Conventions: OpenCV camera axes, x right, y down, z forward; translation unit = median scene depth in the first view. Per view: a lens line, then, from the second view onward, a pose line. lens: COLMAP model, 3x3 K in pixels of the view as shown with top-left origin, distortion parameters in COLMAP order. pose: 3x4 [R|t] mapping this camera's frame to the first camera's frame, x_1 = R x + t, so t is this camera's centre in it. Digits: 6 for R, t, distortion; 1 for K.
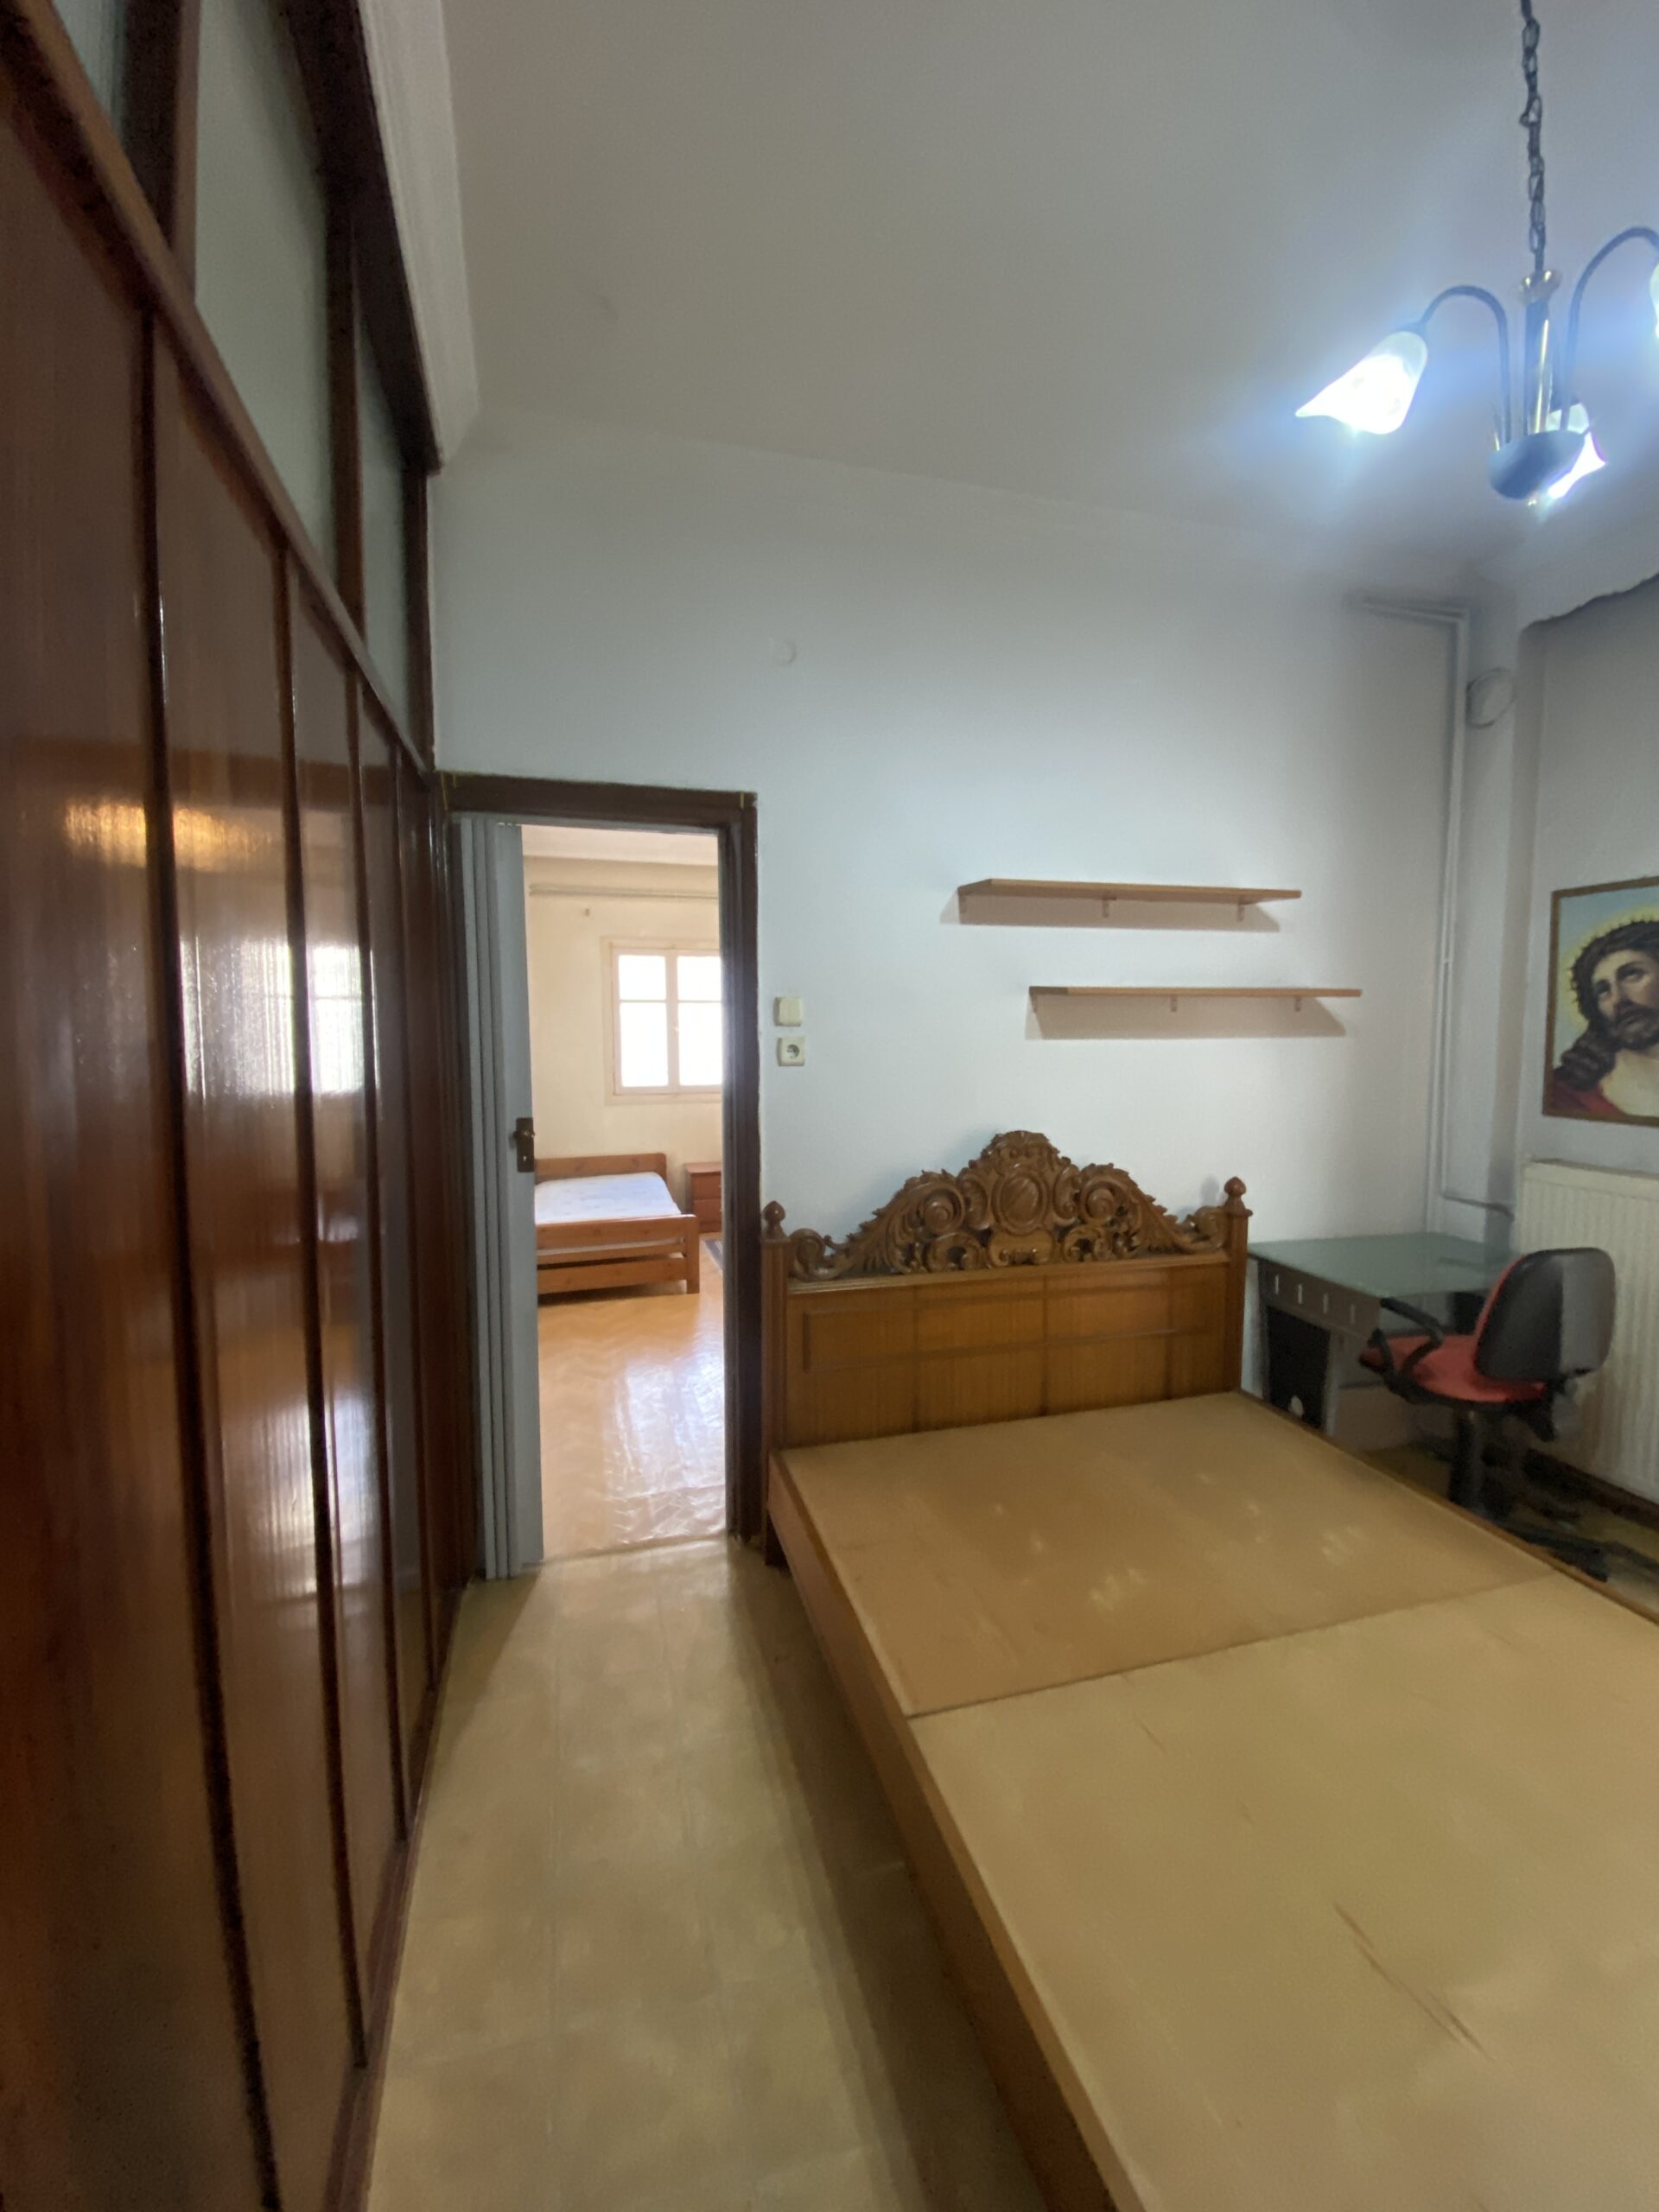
lens RADIAL K [[905.4, 0, 823.2], [0, 905.4, 1109.5], [0, 0, 1]] dist [0.055694, -0.040912]
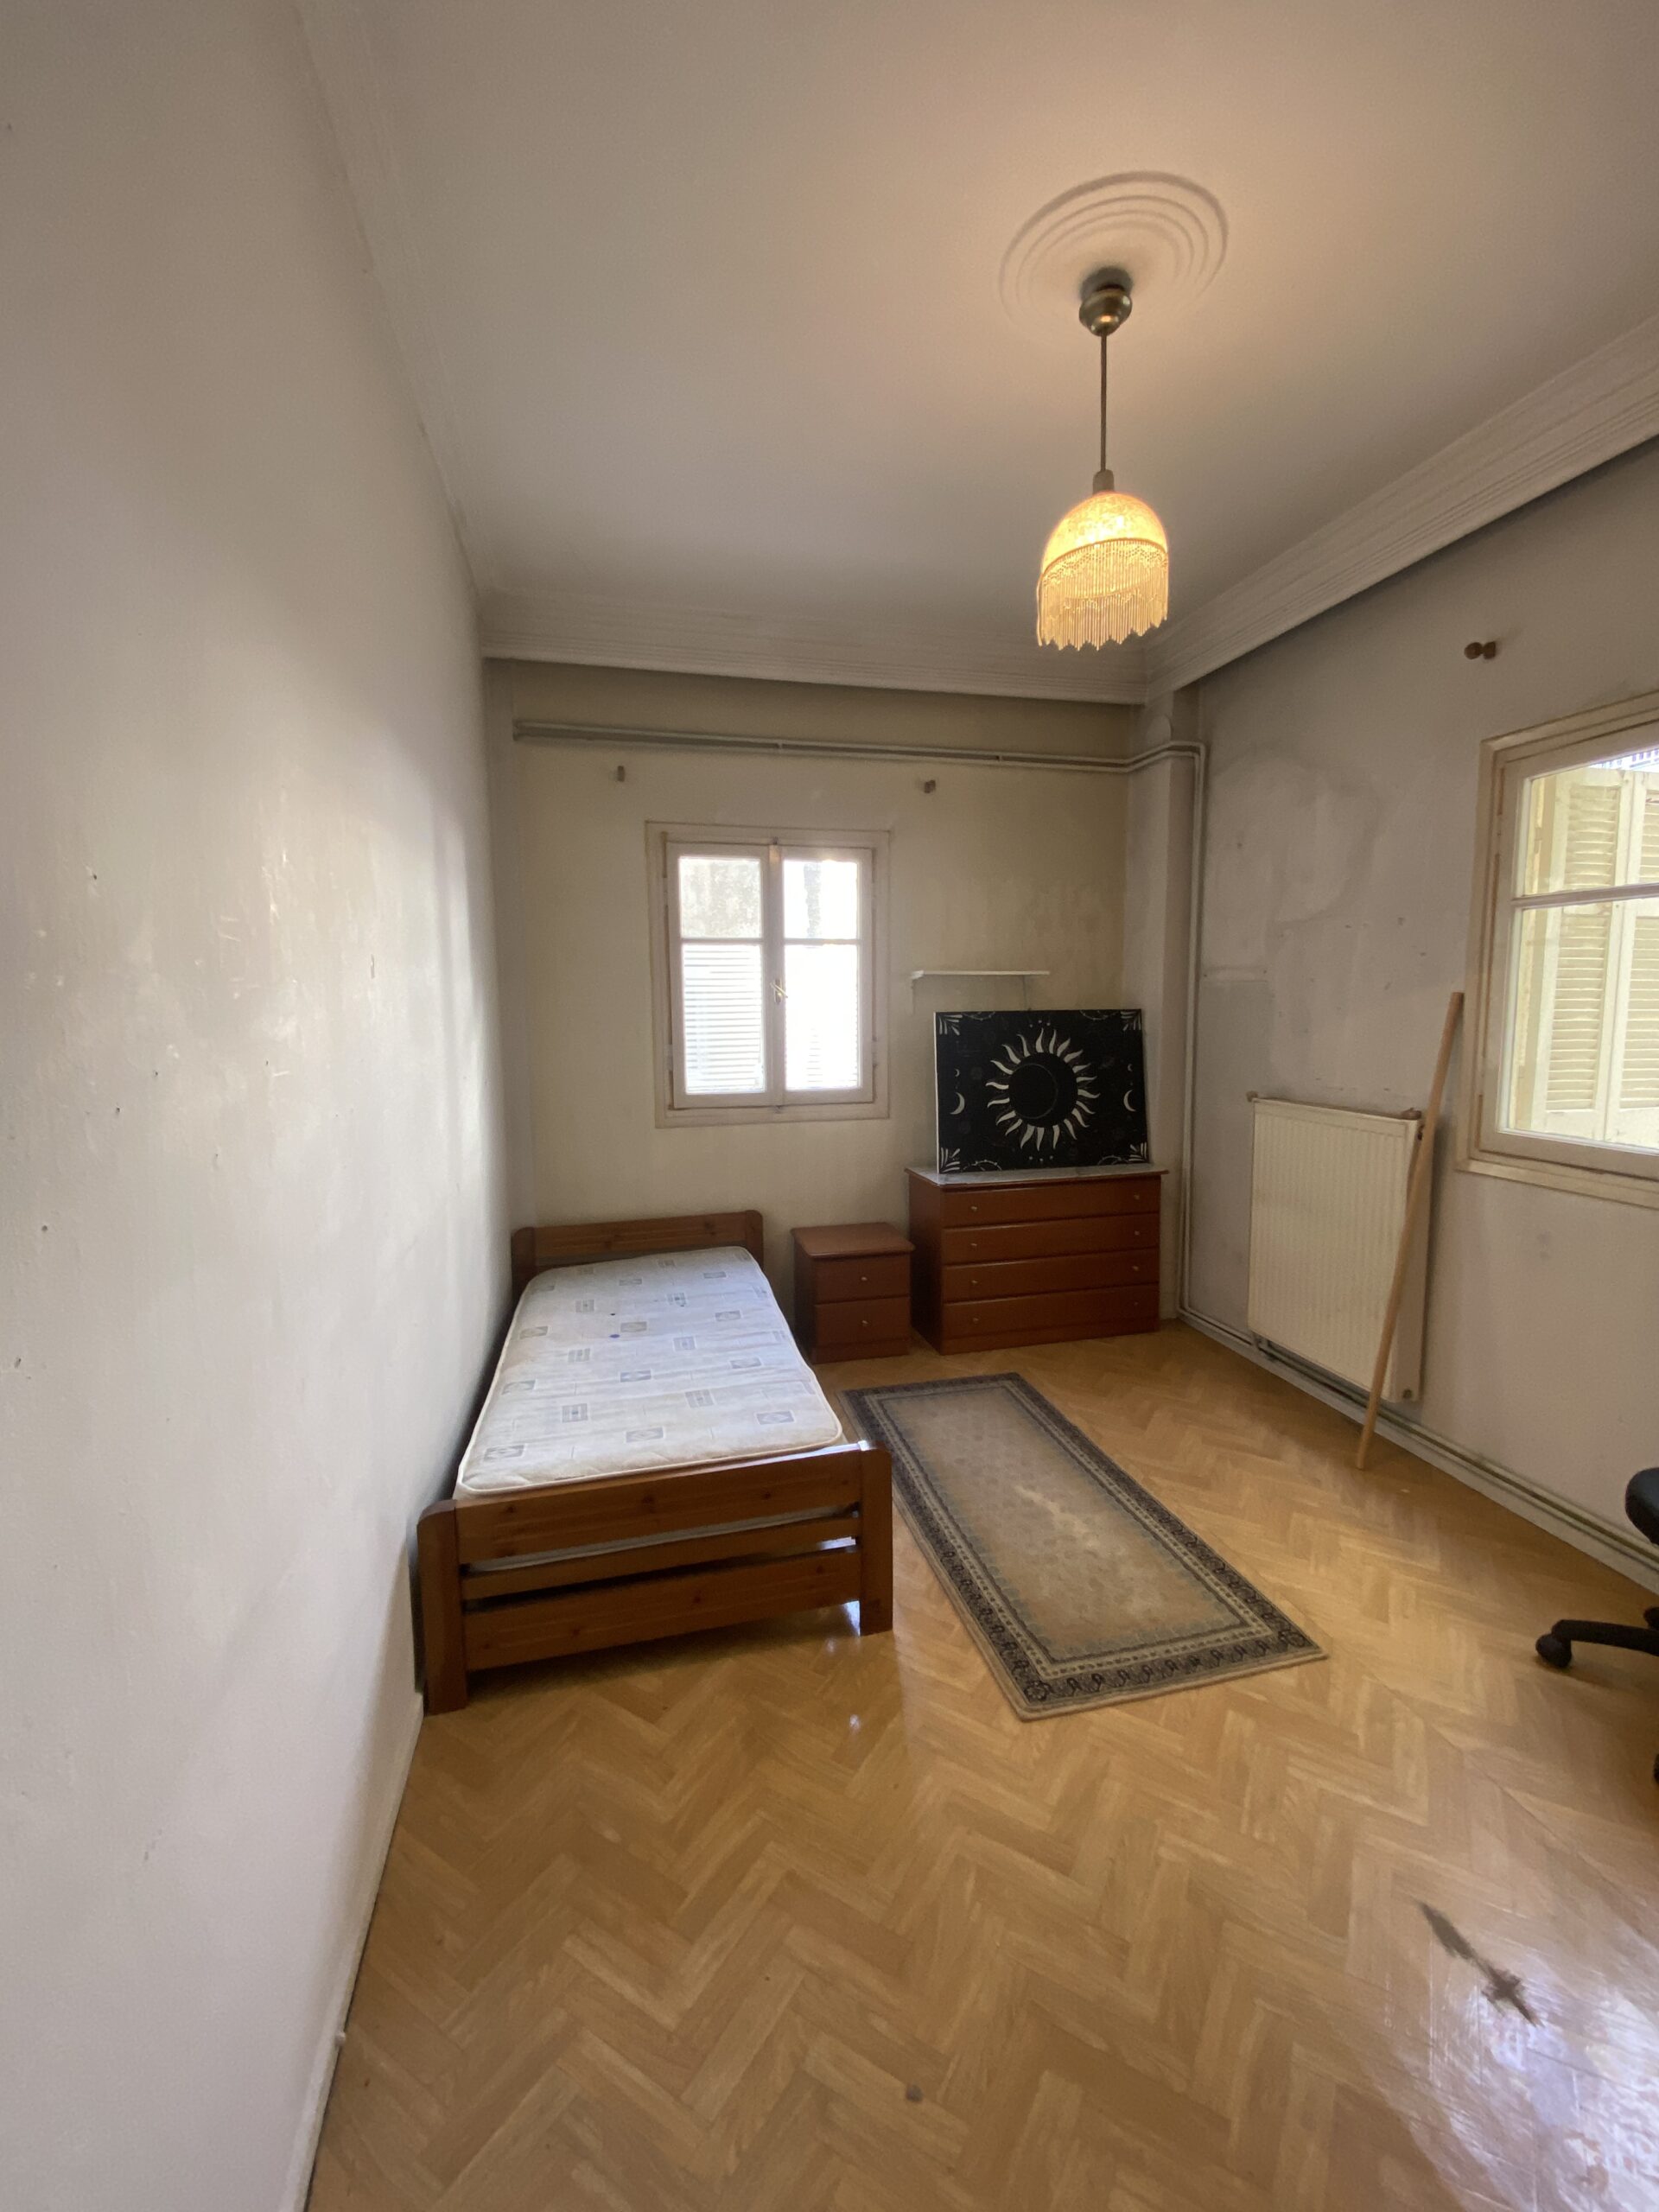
lens RADIAL K [[905.4, 0, 823.2], [0, 905.4, 1109.5], [0, 0, 1]] dist [0.055694, -0.040912]
pose [[0.998743, -0.003287, -0.050021, -0.109395], [0.004358, 0.999763, 0.021314, -0.027672], [0.049939, -0.021506, 0.998521, 0.447472]]
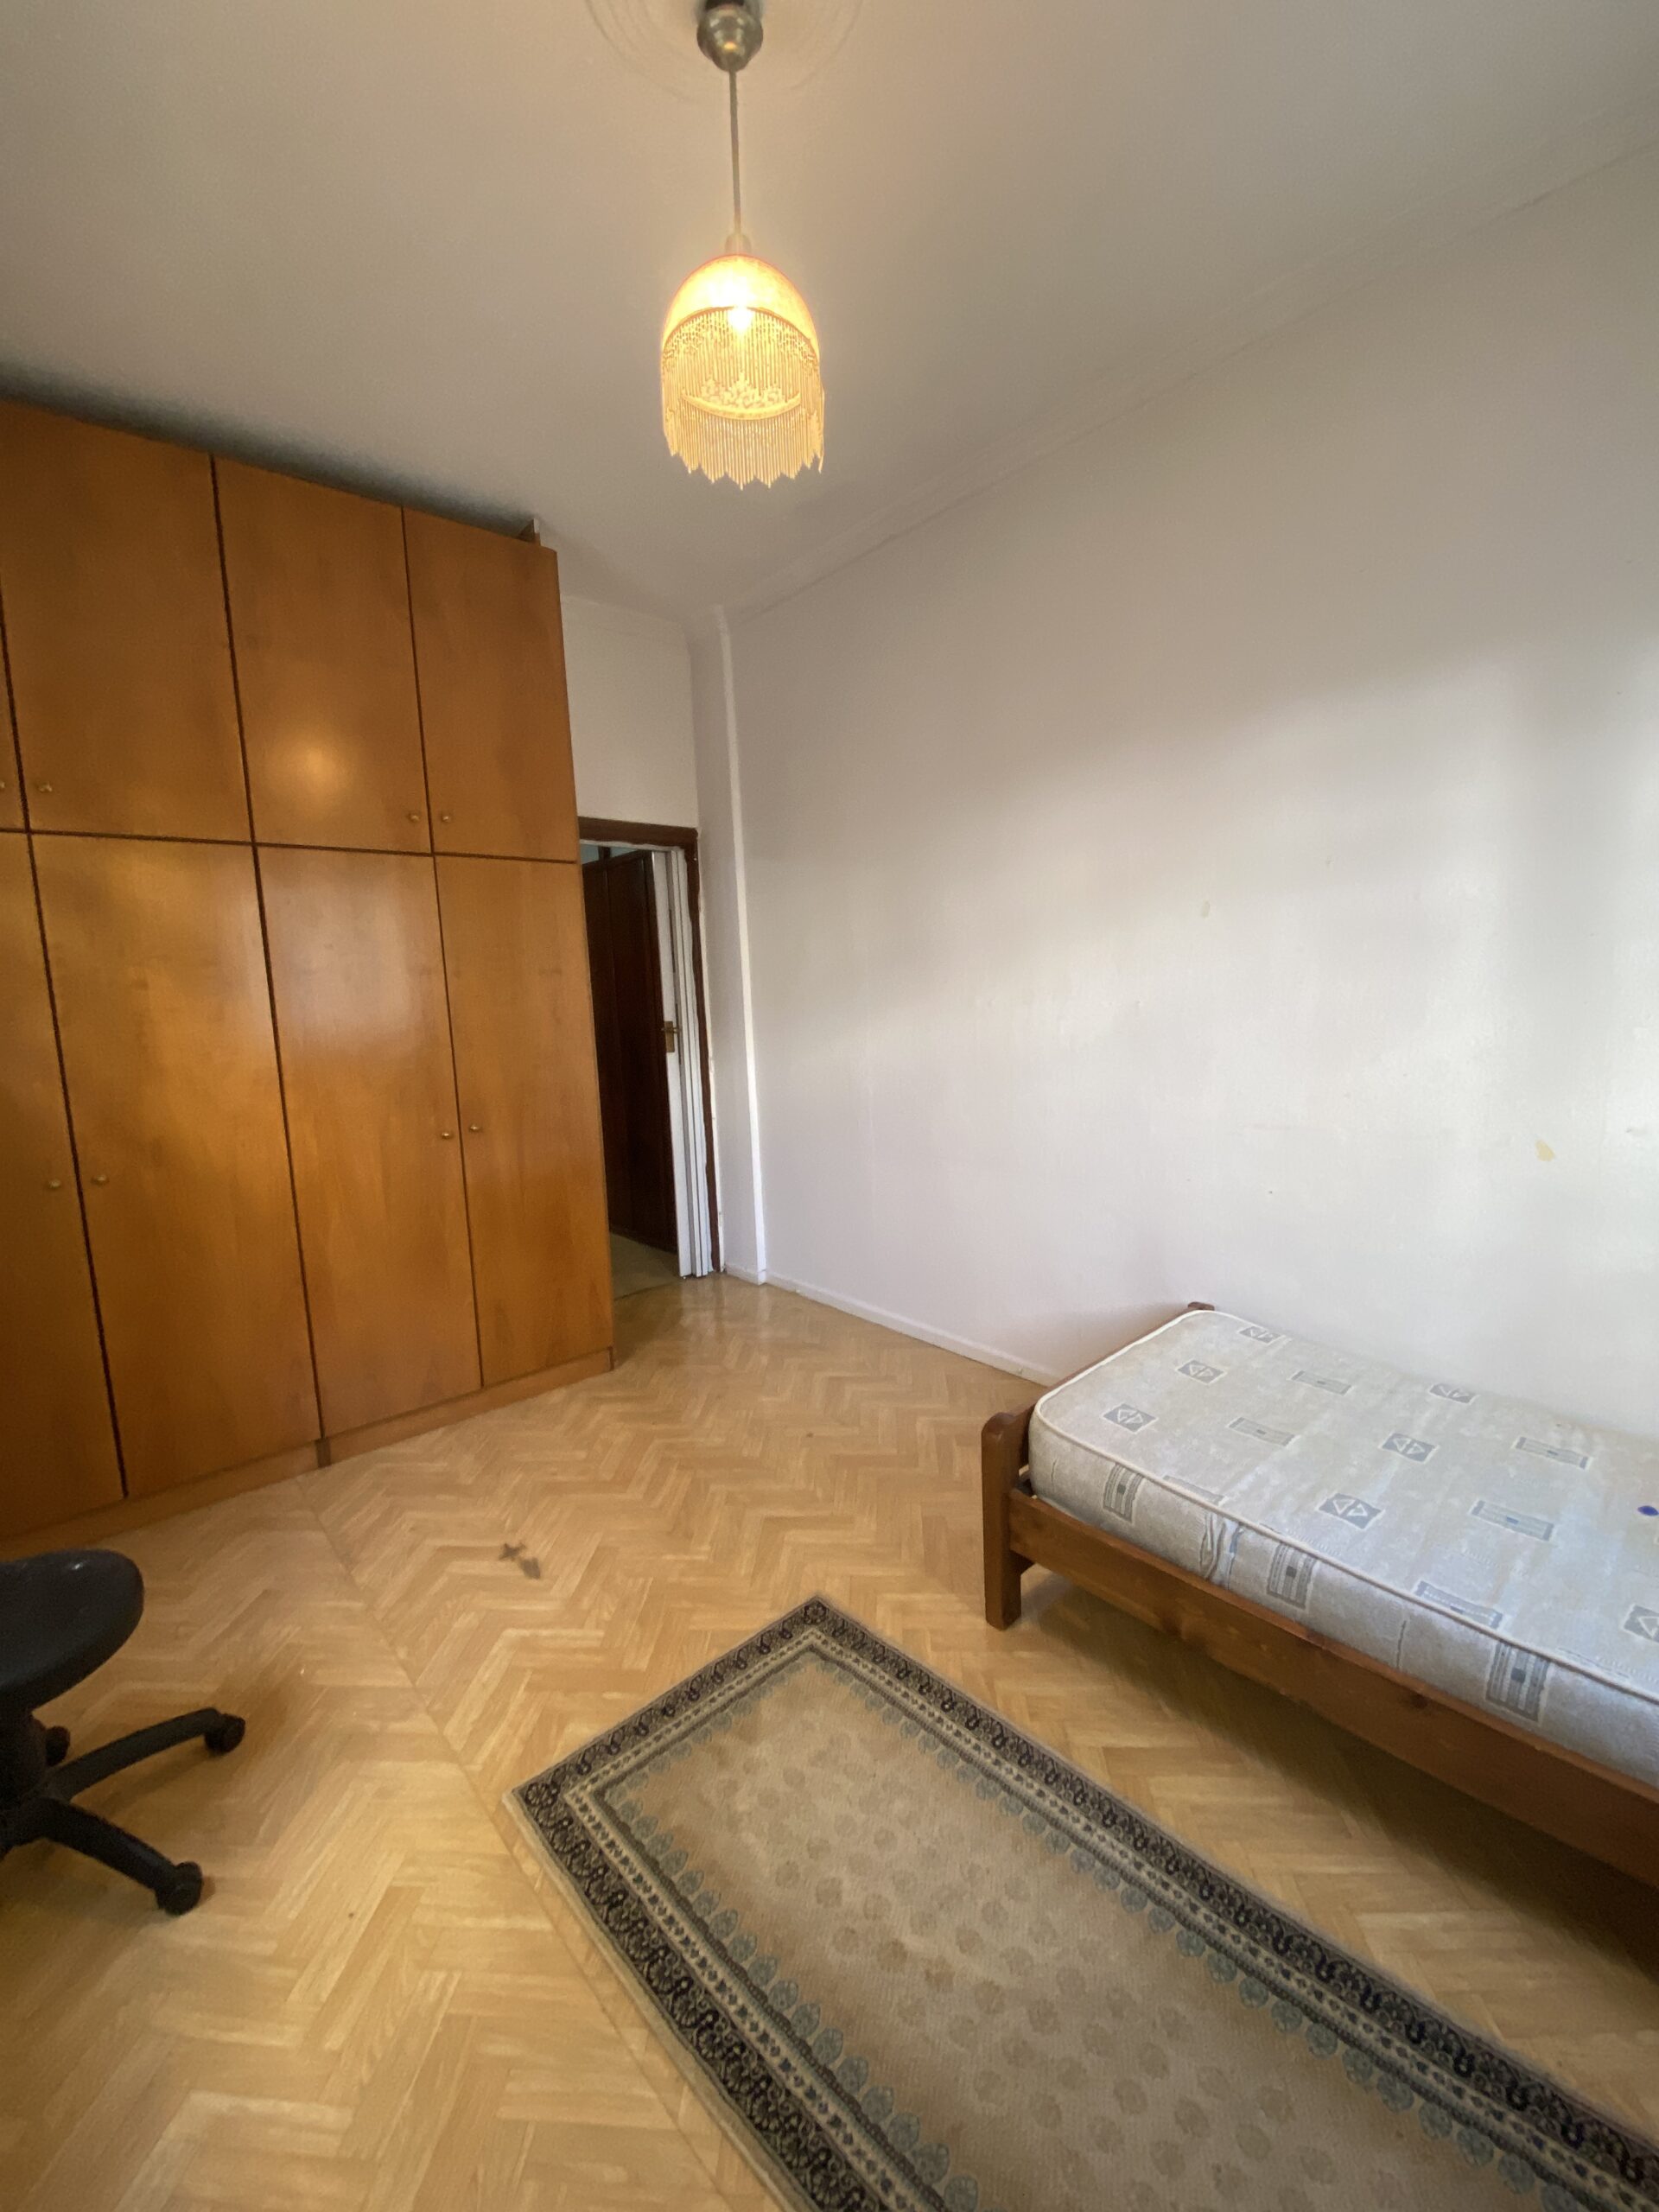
lens RADIAL K [[895.1, 0, 826.2], [0, 895.1, 1101.4], [0, 0, 1]] dist [-0.000835, -0.011969]
pose [[-0.907423, 0.089240, -0.410633, 0.075919], [0.000118, 0.977244, 0.212118, -0.069339], [0.420218, 0.192432, -0.886784, 1.061241]]
